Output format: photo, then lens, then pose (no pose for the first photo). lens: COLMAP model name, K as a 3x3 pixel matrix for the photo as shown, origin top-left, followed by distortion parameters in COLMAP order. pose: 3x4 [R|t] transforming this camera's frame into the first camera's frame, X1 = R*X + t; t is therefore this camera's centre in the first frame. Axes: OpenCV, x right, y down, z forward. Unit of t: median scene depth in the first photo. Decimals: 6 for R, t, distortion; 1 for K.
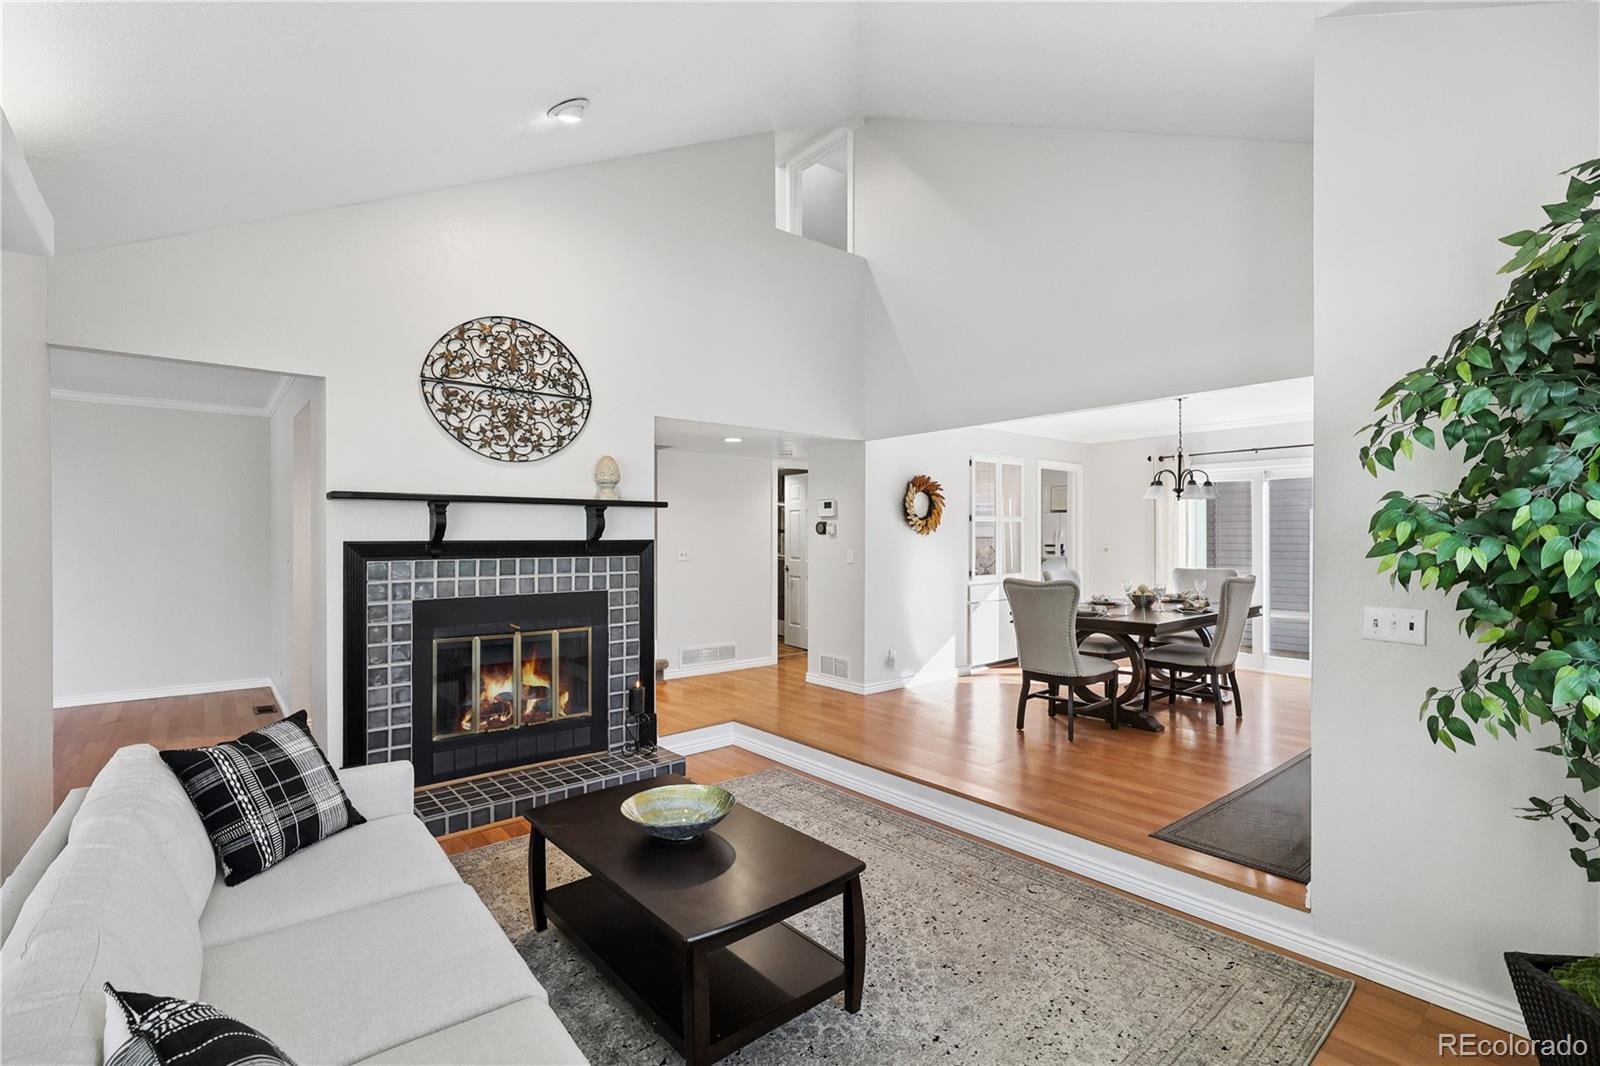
lens RADIAL K [[739.4, 0, 801.0], [0, 739.4, 523.1], [0, 0, 1]] dist [-0.003589, -0.000311]
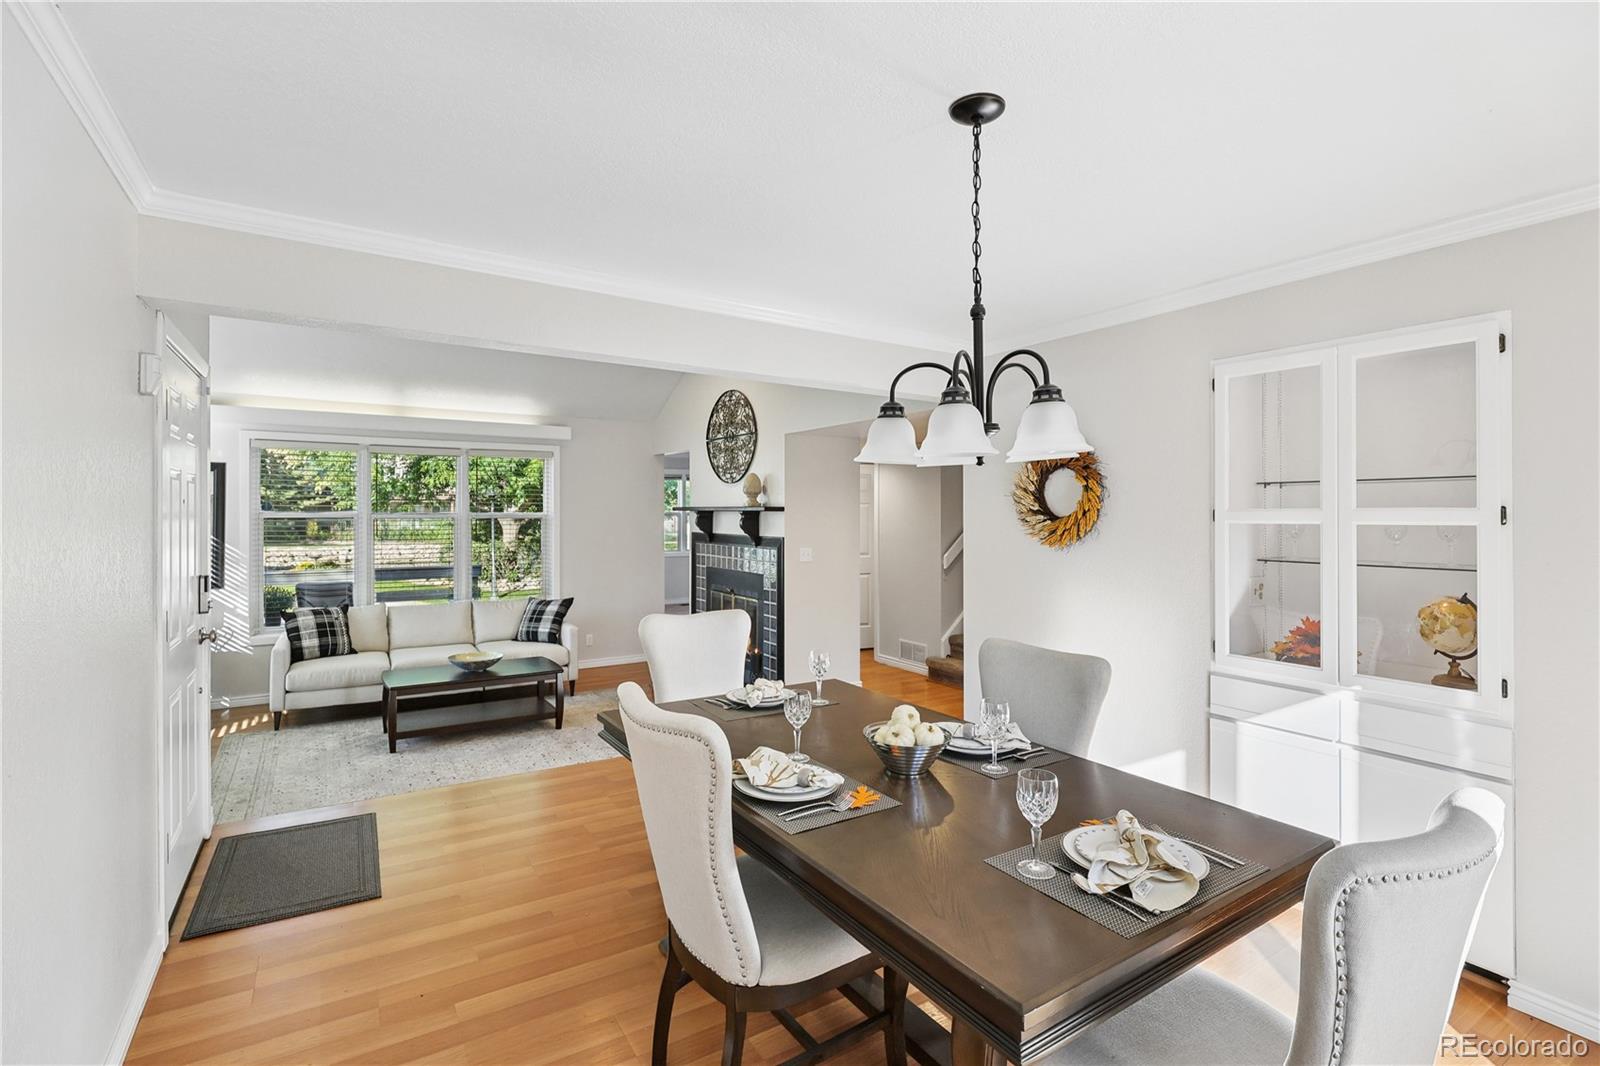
lens RADIAL K [[739.4, 0, 801.0], [0, 739.4, 523.1], [0, 0, 1]] dist [-0.003589, -0.000311]
pose [[-0.124130, 0.011490, -0.992199, 1.044451], [0.010587, 0.999891, 0.010255, -0.014642], [0.992209, -0.009231, -0.124238, 1.244278]]
